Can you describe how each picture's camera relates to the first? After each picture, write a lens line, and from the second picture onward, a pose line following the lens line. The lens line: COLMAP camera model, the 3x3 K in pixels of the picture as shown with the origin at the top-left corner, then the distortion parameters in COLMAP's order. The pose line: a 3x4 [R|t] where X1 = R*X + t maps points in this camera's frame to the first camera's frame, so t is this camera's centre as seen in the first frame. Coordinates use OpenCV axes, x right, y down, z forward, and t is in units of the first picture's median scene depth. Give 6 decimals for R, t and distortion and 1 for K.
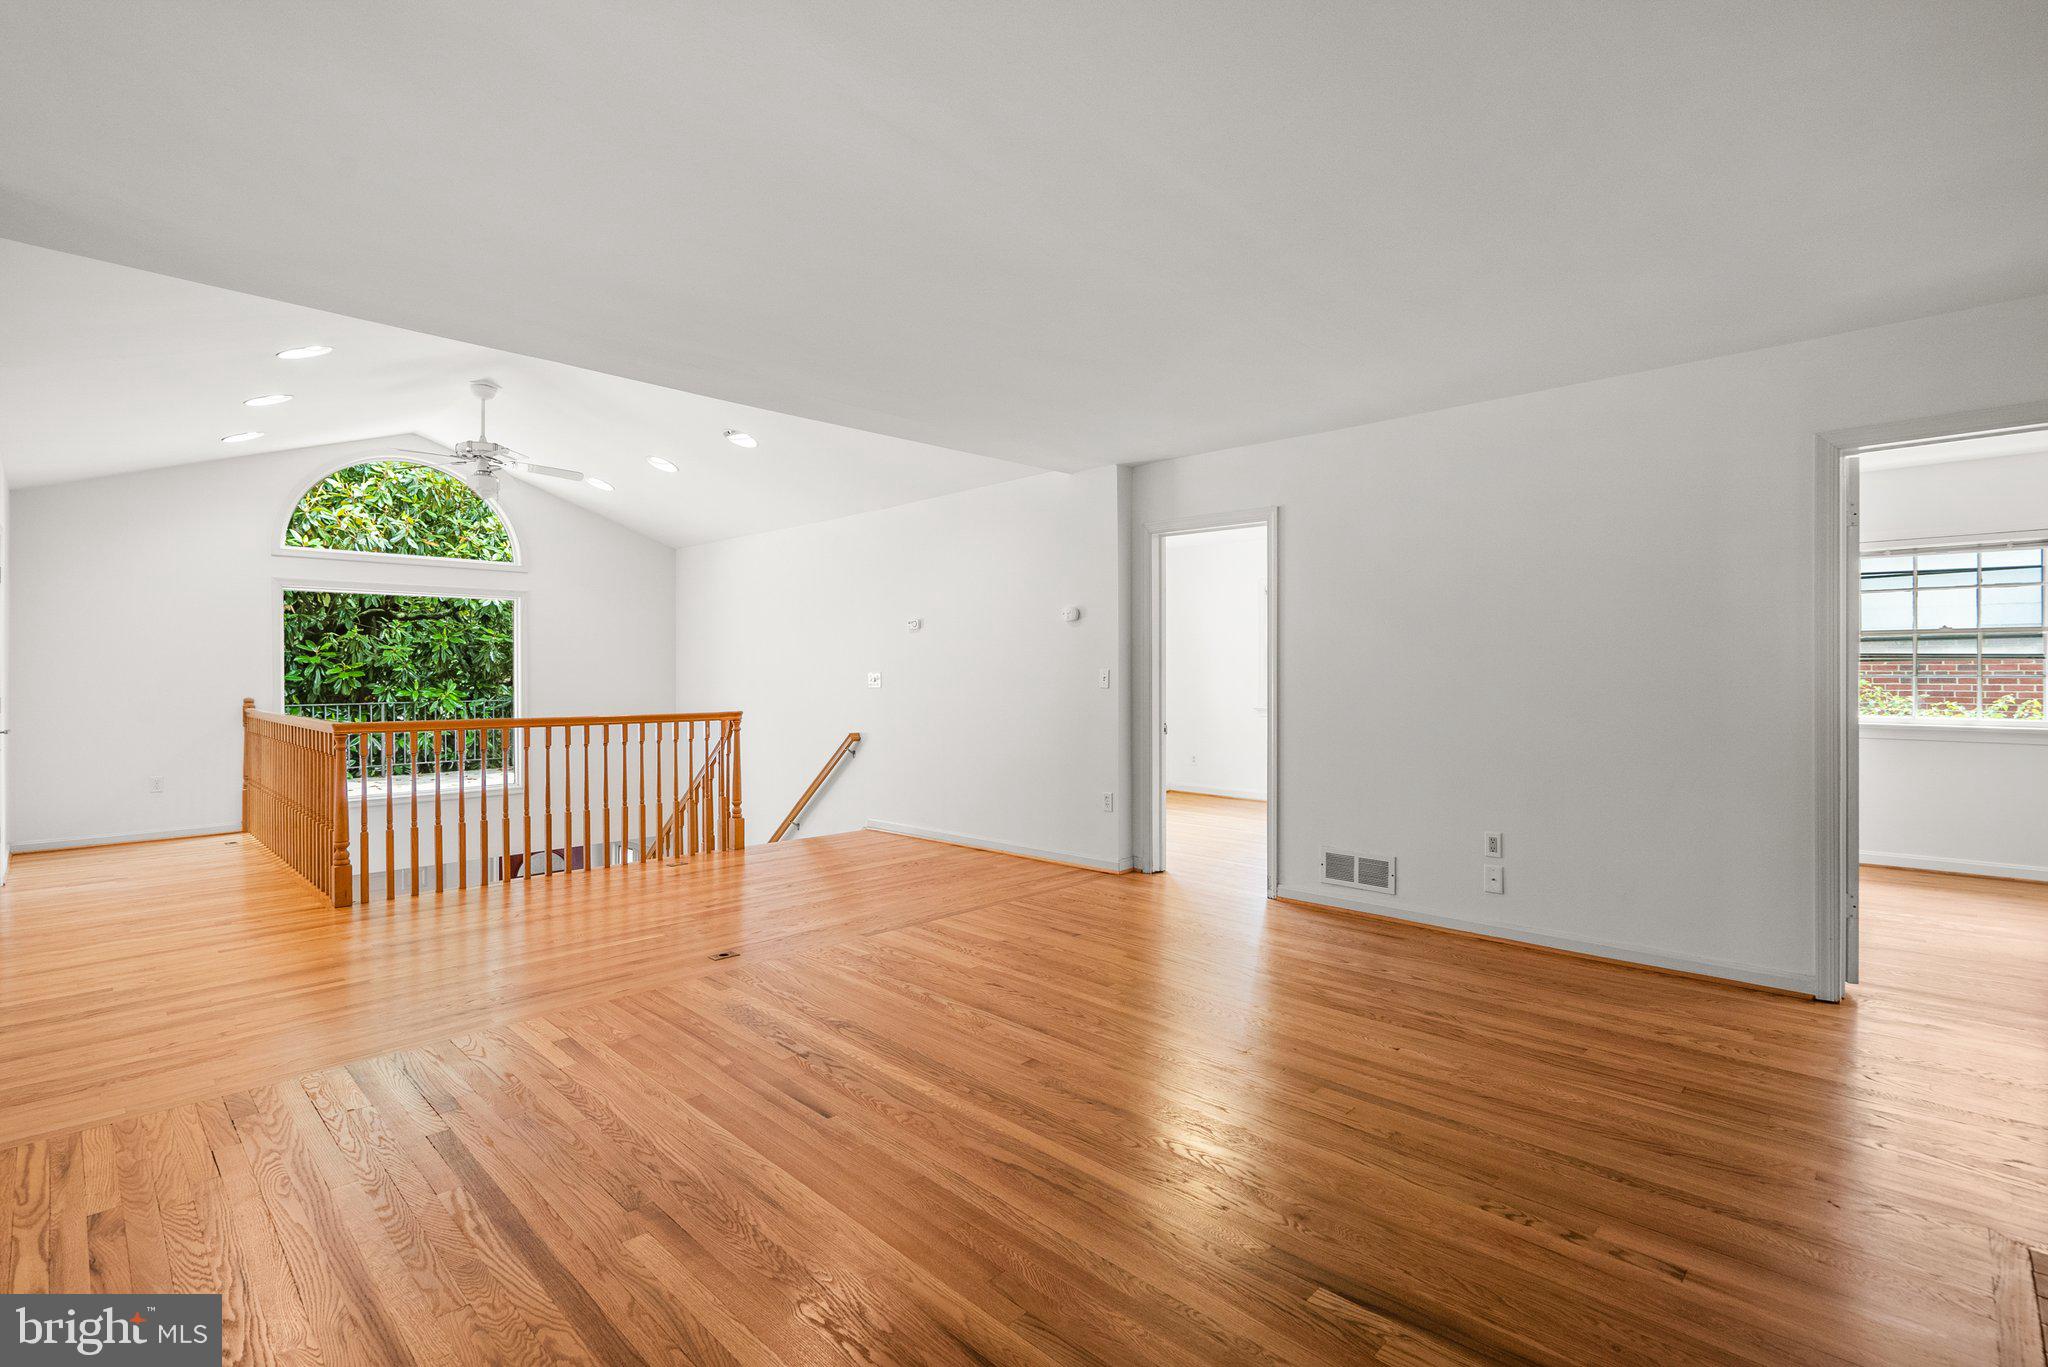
lens RADIAL K [[937.1, 0, 1015.8], [0, 937.1, 669.5], [0, 0, 1]] dist [-0.007227, 0.001767]
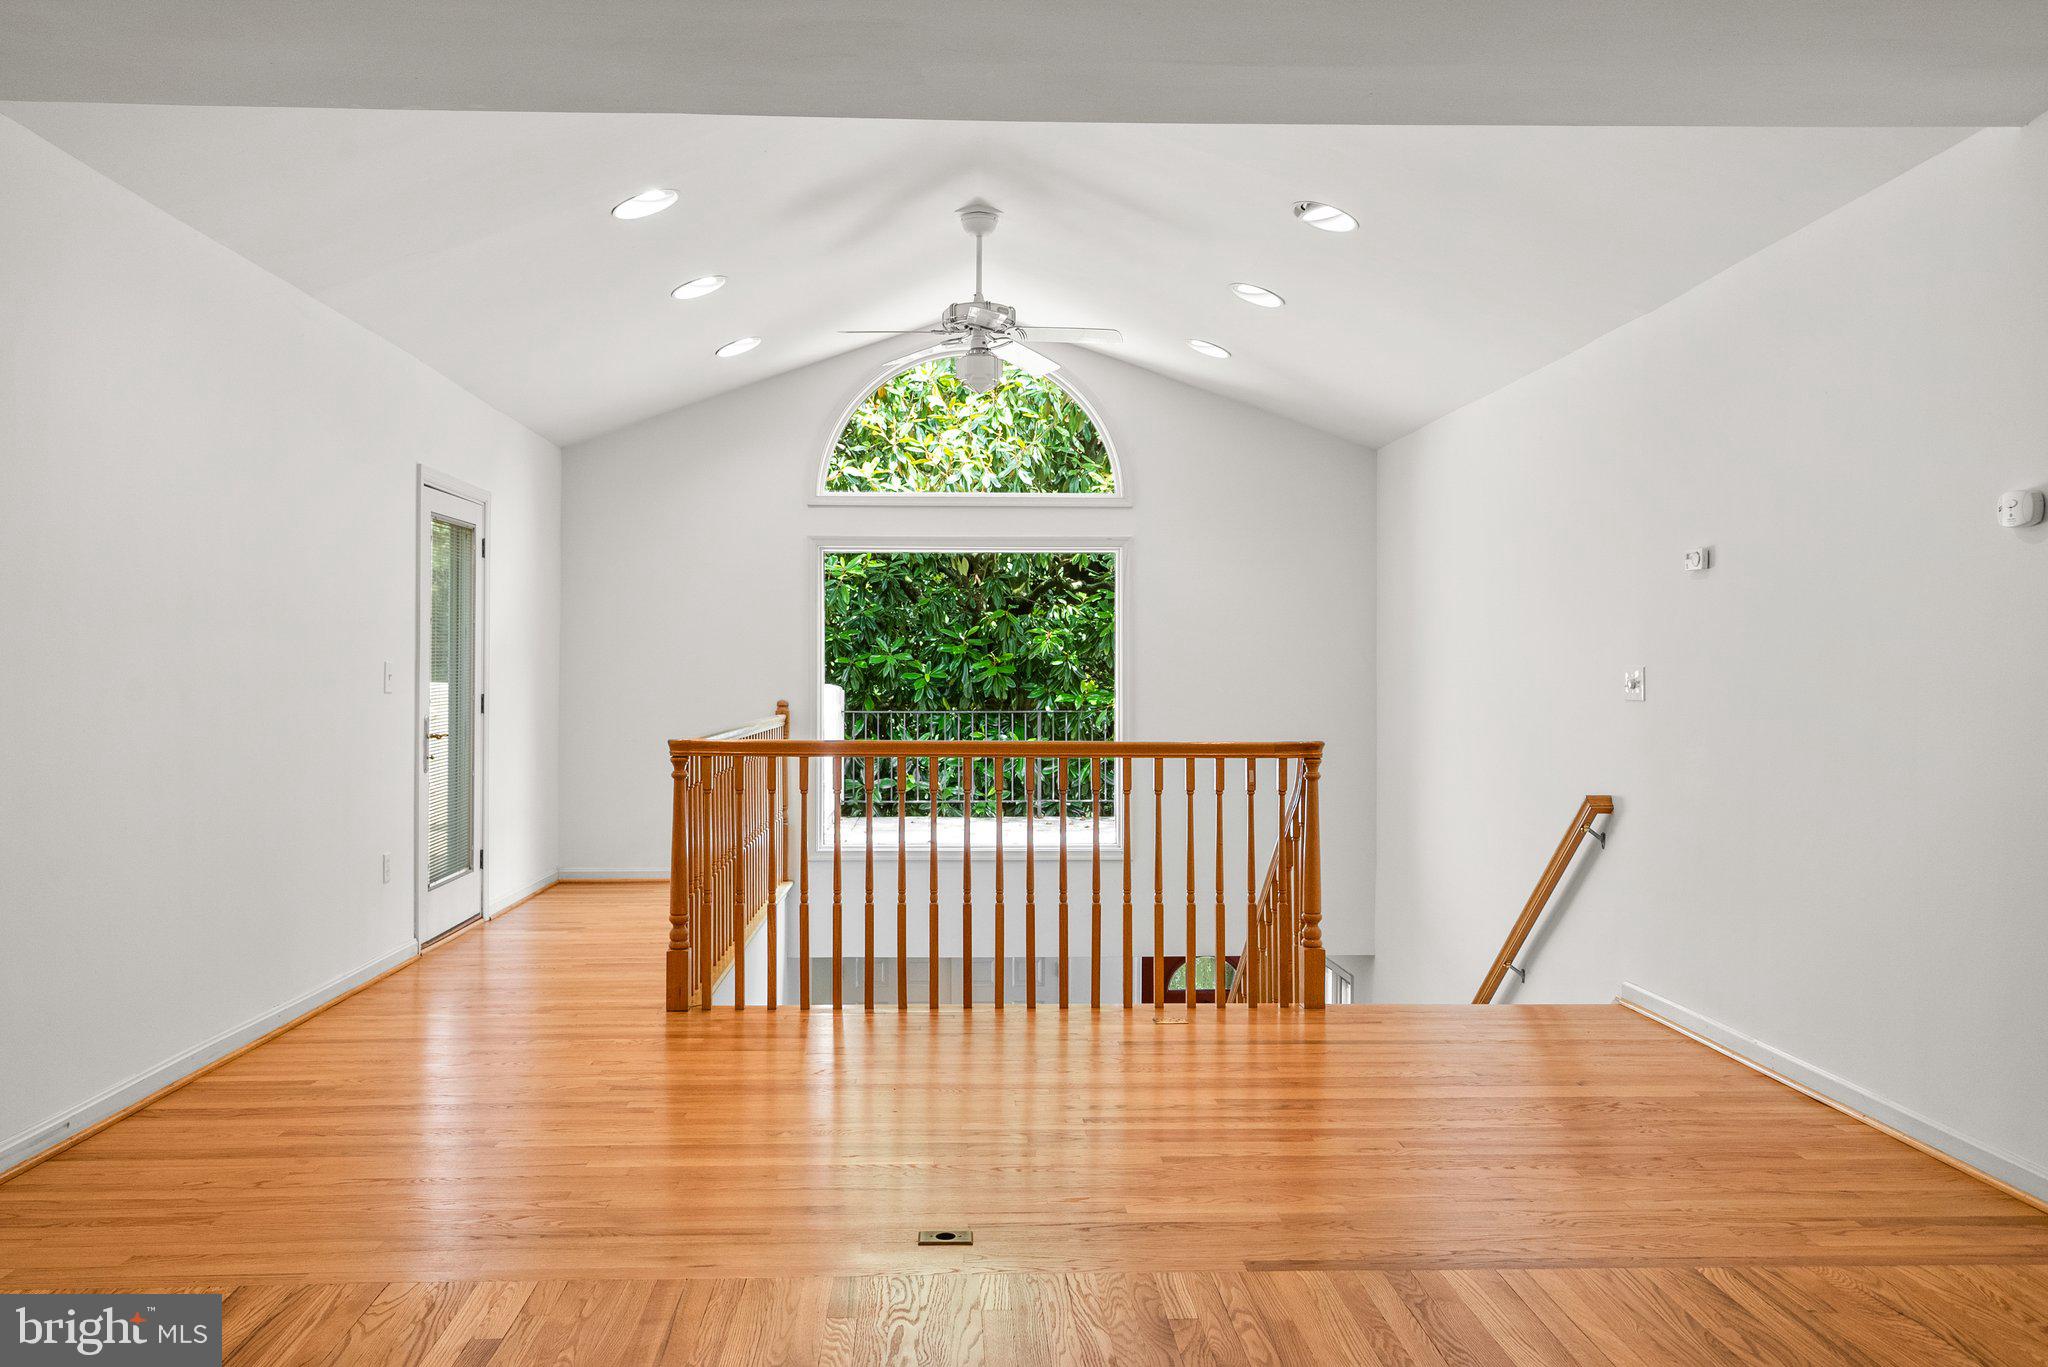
lens RADIAL K [[1548.8, 0, 1001.5], [0, 1548.8, 644.9], [0, 0, 1]] dist [0.008425, 0.002136]
pose [[0.731297, -0.006933, -0.682024, 0.122886], [-0.002824, 0.999909, -0.013193, 0.002184], [0.682054, 0.011574, 0.731210, 0.192618]]
